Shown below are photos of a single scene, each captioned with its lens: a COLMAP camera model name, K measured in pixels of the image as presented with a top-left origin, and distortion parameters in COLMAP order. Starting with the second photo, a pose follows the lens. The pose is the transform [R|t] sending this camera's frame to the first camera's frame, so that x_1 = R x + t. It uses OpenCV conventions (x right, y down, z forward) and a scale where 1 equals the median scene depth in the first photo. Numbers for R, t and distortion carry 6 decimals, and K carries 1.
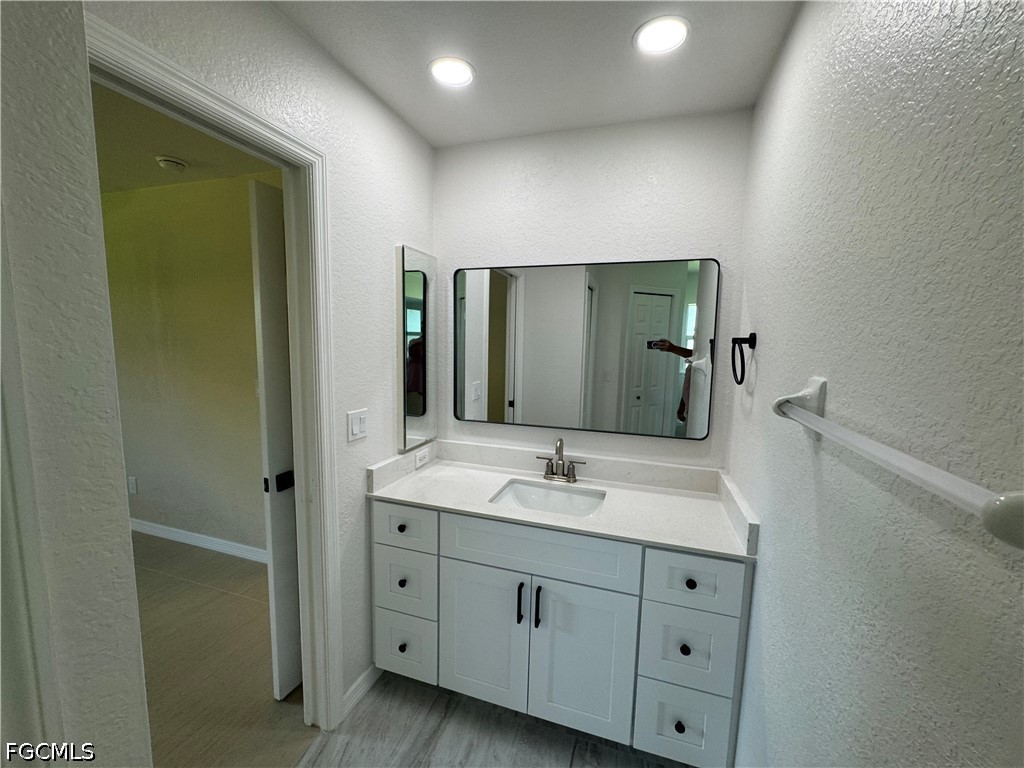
lens RADIAL K [[412.4, 0, 510.3], [0, 412.4, 385.0], [0, 0, 1]] dist [-0.002235, -0.000339]
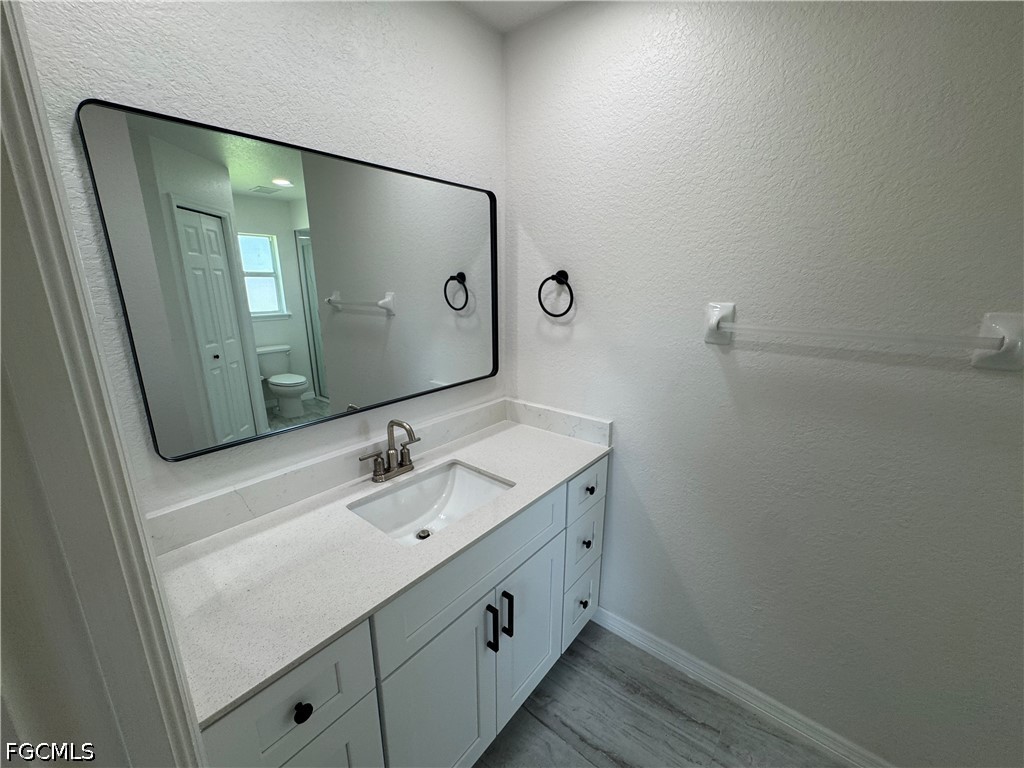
lens RADIAL K [[412.4, 0, 510.3], [0, 412.4, 385.0], [0, 0, 1]] dist [-0.002235, -0.000339]
pose [[0.359974, -0.252428, 0.898164, -0.439138], [0.110741, 0.967456, 0.227518, -0.071530], [-0.926367, 0.017563, 0.376213, 0.537898]]
